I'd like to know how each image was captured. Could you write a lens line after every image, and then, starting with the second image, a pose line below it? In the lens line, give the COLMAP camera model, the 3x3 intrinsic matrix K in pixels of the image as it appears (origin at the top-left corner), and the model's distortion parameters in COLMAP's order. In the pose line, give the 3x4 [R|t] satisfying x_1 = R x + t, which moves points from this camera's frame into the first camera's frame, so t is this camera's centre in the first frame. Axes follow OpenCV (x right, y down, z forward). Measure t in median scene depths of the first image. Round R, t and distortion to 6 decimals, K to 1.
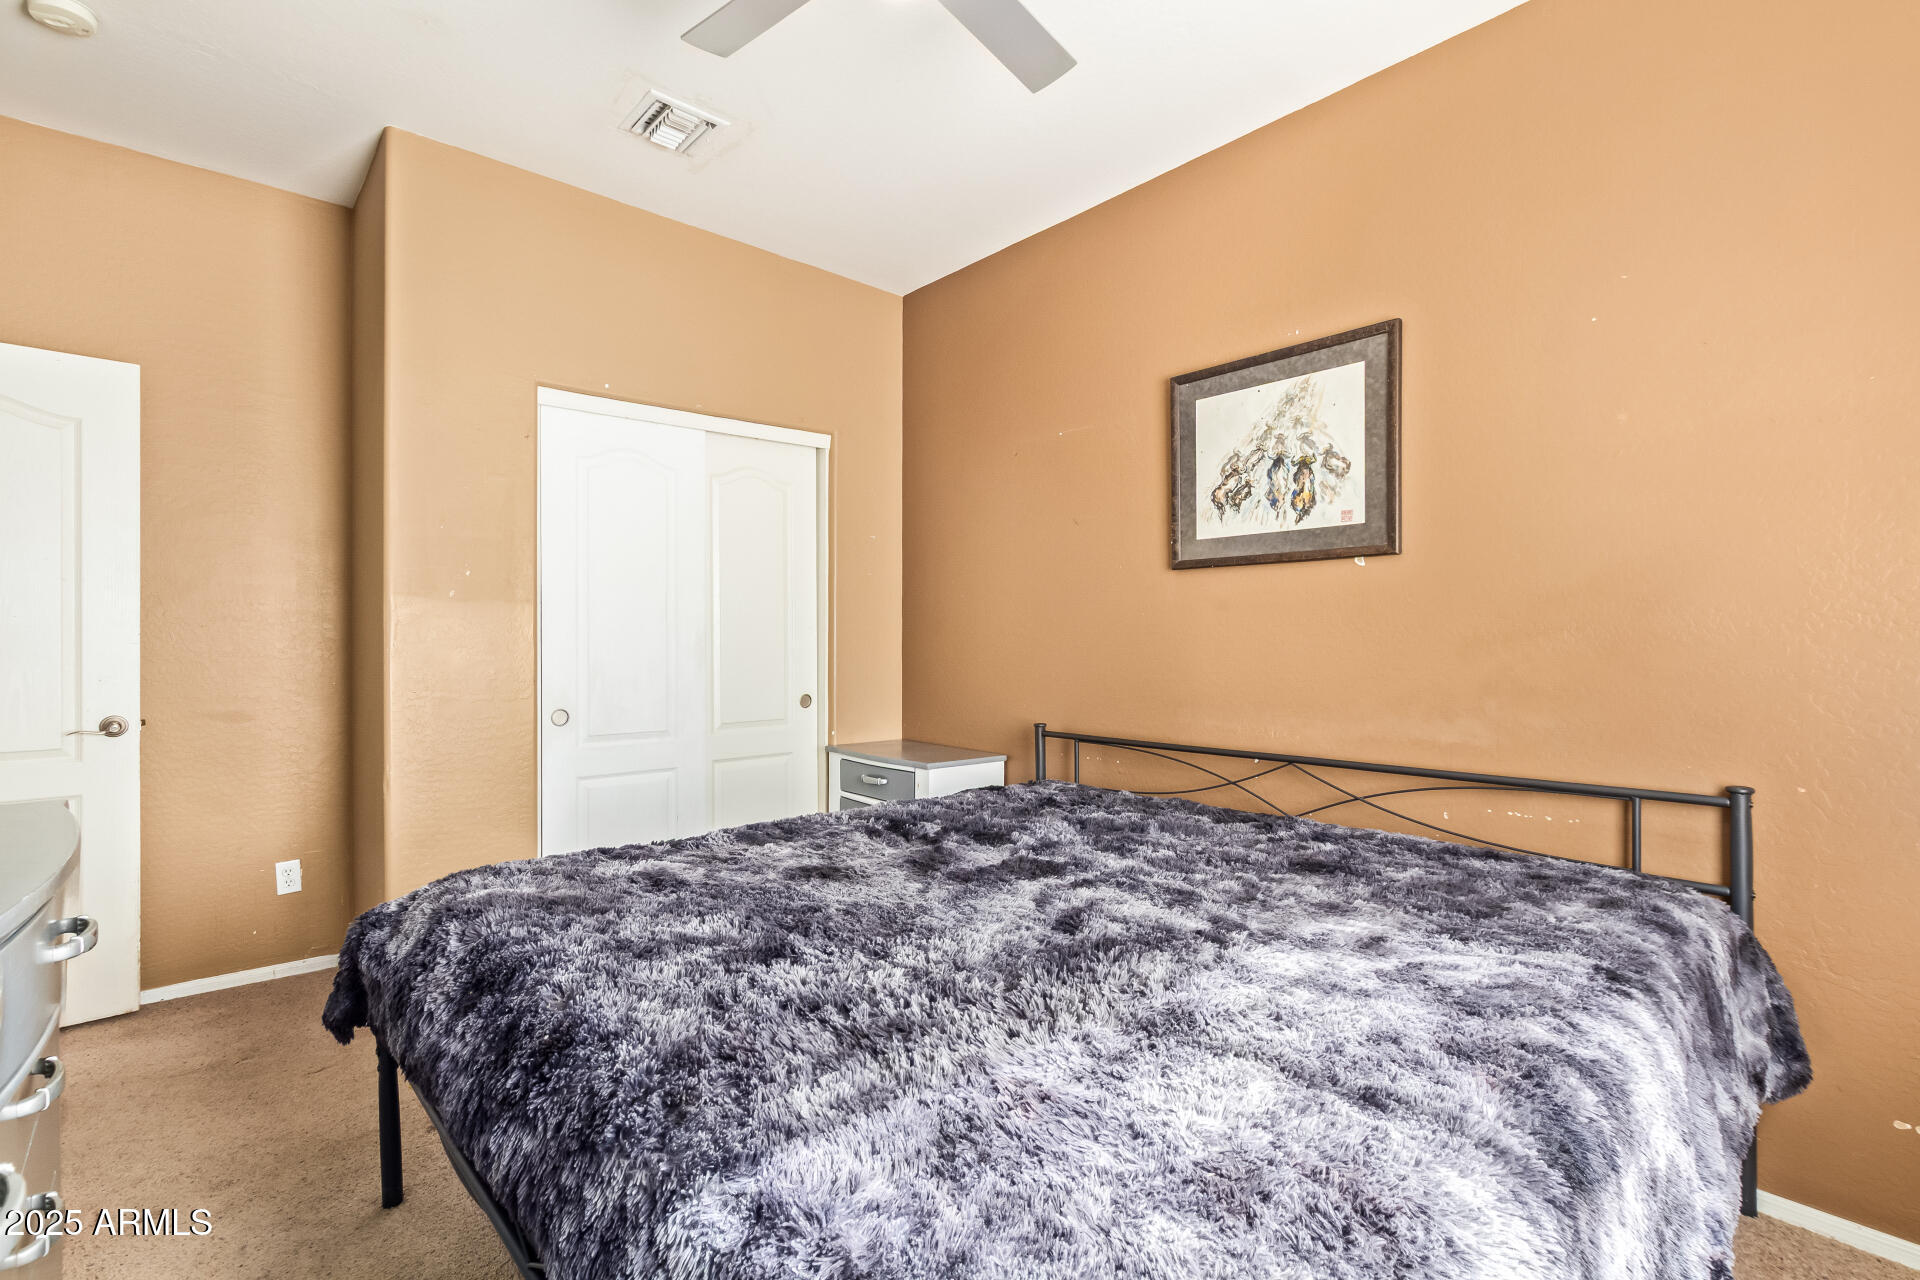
lens RADIAL K [[901.0, 0, 973.9], [0, 901.0, 645.4], [0, 0, 1]] dist [-0.003738, -0.000638]
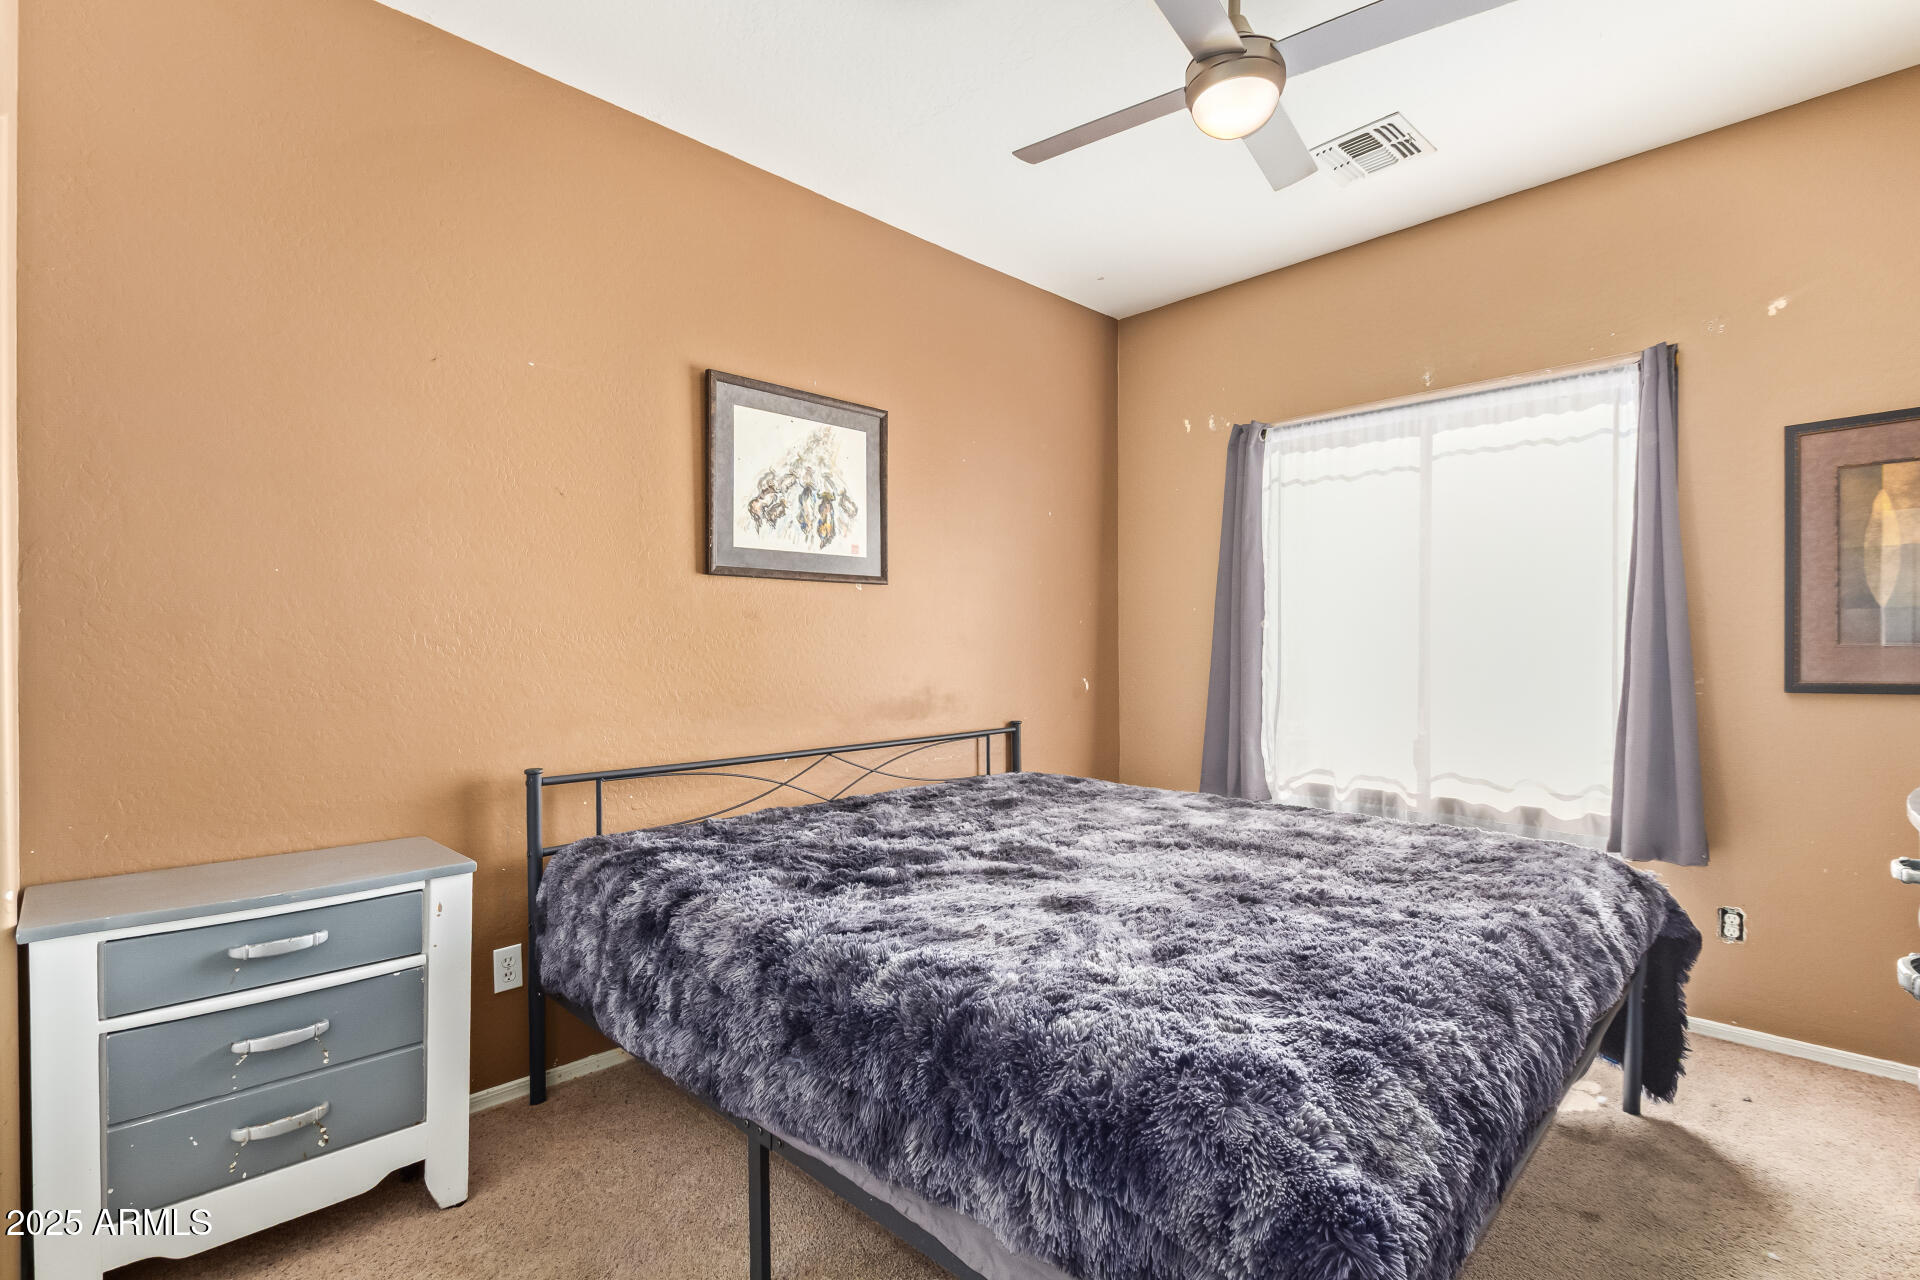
lens RADIAL K [[901.0, 0, 973.9], [0, 901.0, 645.4], [0, 0, 1]] dist [-0.003738, -0.000638]
pose [[-0.067951, -0.003029, 0.997684, -0.802934], [0.007883, 0.999963, 0.003572, -0.012033], [-0.997658, 0.008108, -0.067925, 0.865056]]
